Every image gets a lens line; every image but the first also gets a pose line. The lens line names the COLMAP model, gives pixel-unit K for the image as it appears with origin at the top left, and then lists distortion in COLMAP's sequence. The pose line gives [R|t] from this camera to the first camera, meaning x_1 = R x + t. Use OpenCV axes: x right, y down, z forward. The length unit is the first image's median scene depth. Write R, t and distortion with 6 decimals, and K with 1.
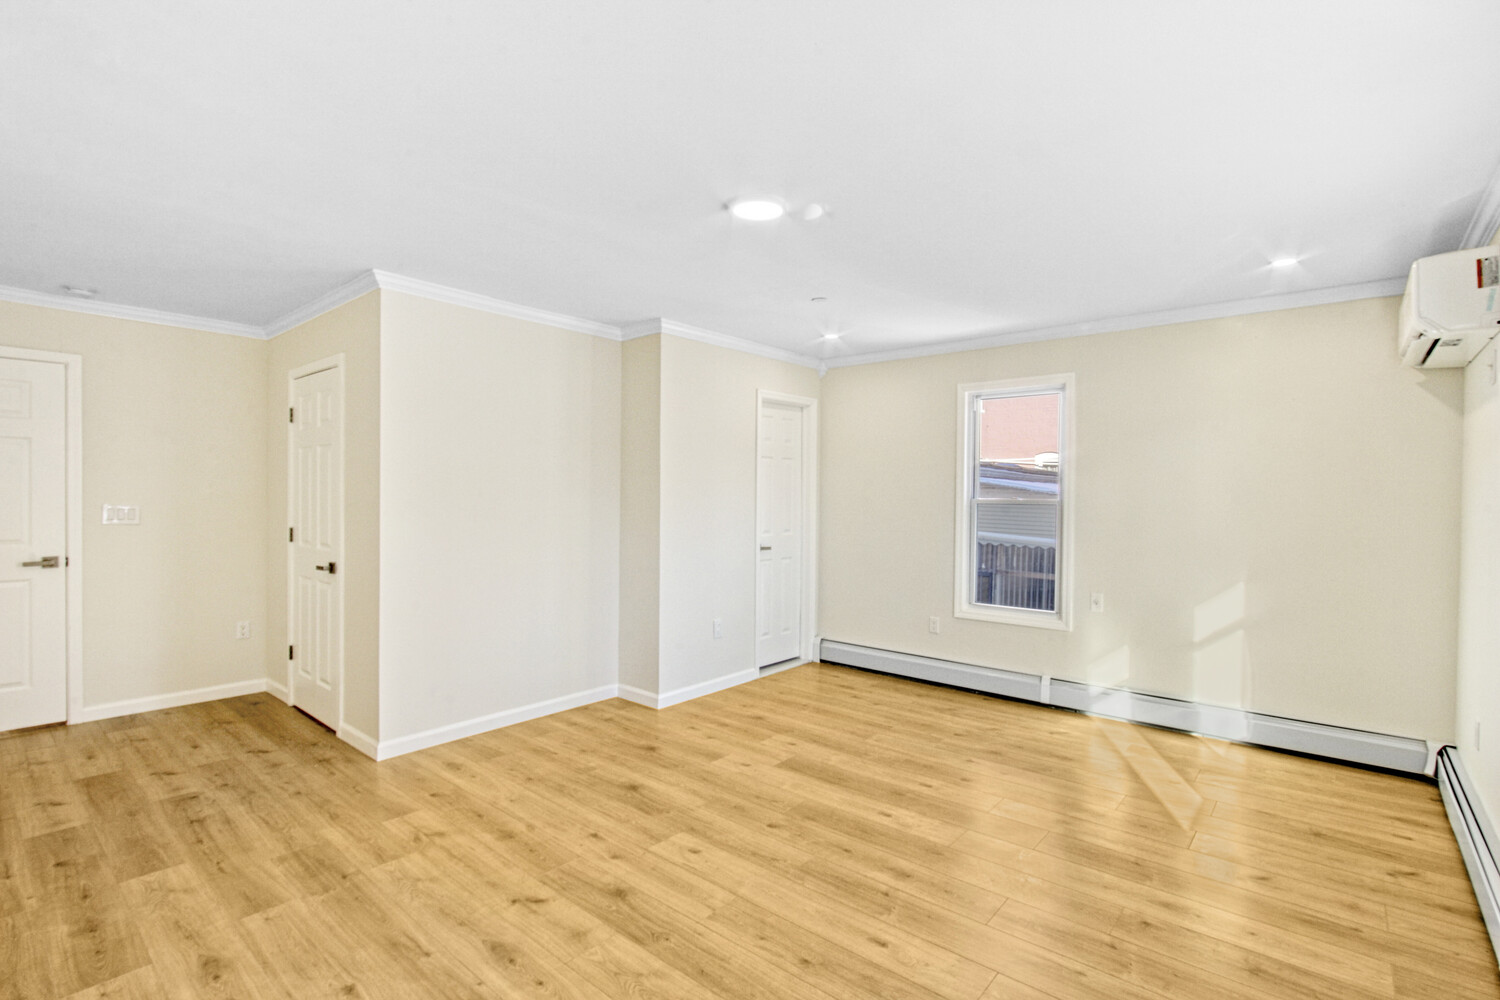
lens RADIAL K [[696.5, 0, 752.5], [0, 696.5, 504.7], [0, 0, 1]] dist [-0.001818, 0.000084]
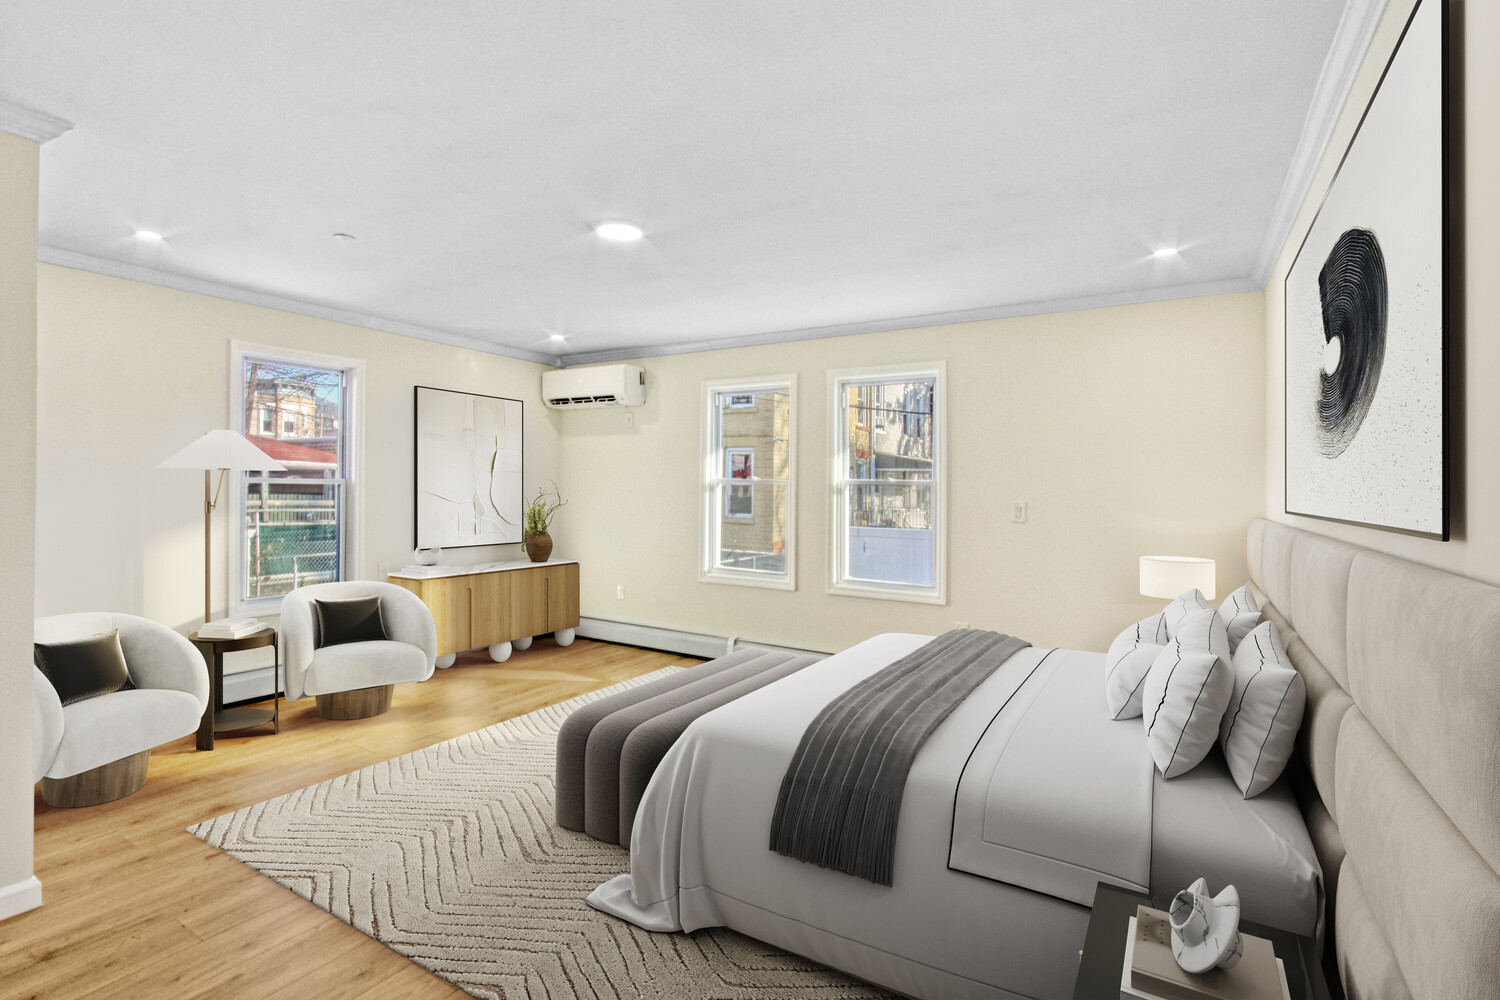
lens RADIAL K [[696.5, 0, 752.5], [0, 696.5, 504.7], [0, 0, 1]] dist [-0.001818, 0.000084]
pose [[-0.146555, -0.034639, 0.988596, -0.686174], [-0.005264, 0.999400, 0.034238, -0.008054], [-0.989189, -0.000186, -0.146649, 0.576315]]
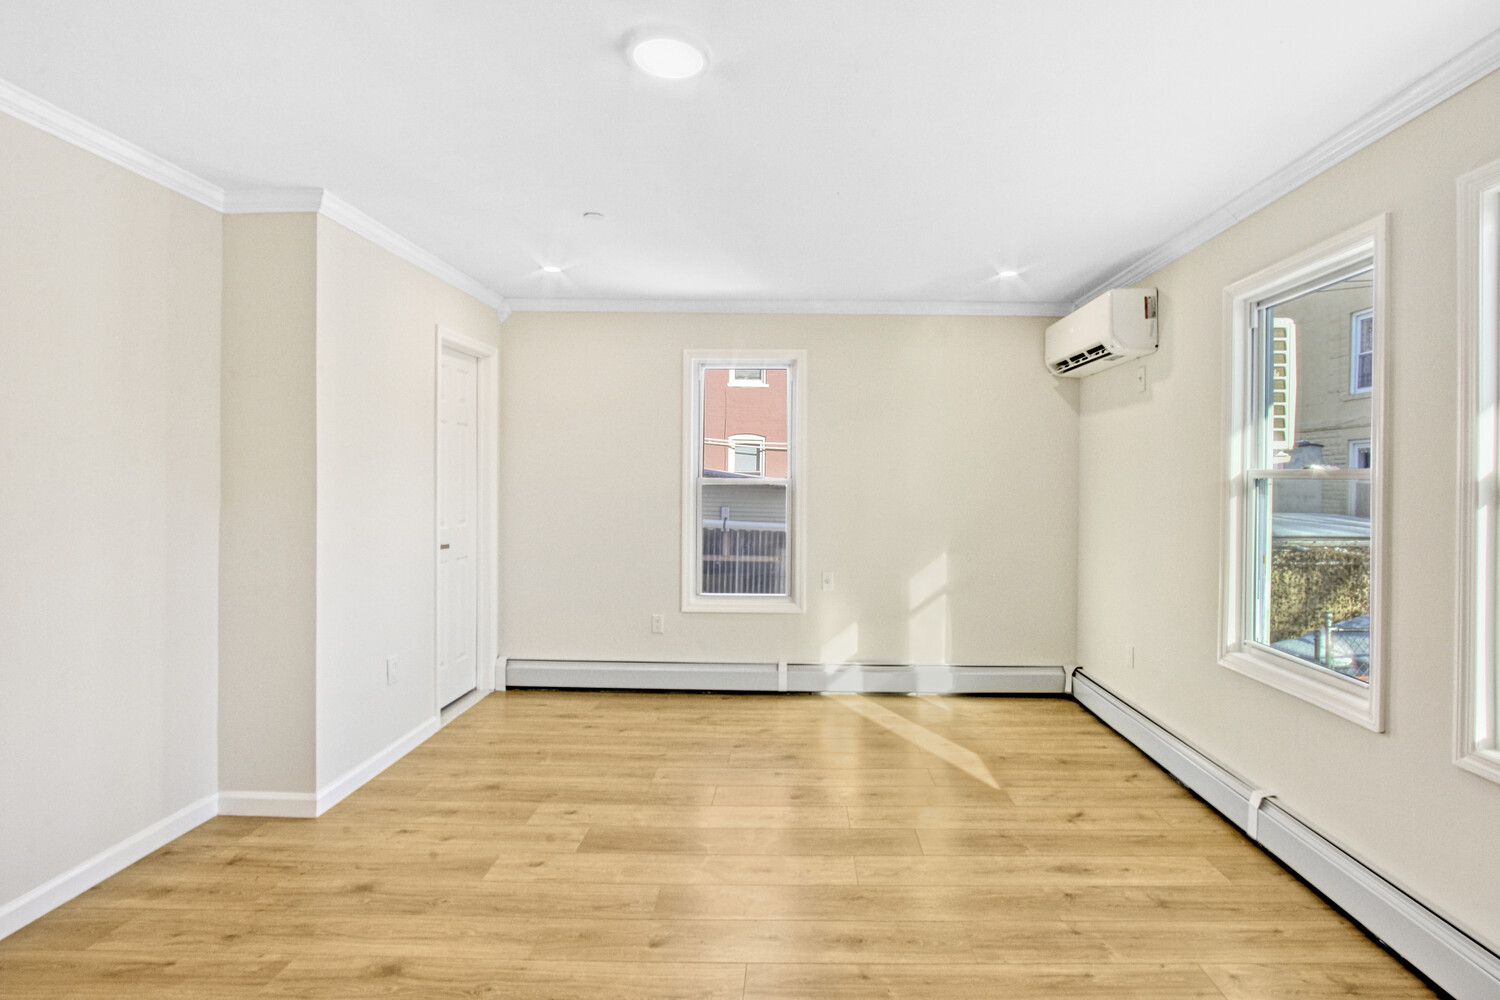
lens RADIAL K [[724.1, 0, 792.4], [0, 724.1, 489.7], [0, 0, 1]] dist [-0.008890, 0.000417]
pose [[0.767295, -0.008256, 0.641241, -0.220194], [0.003922, 0.999959, 0.008181, -0.000847], [-0.641283, -0.003763, 0.767296, 0.238739]]
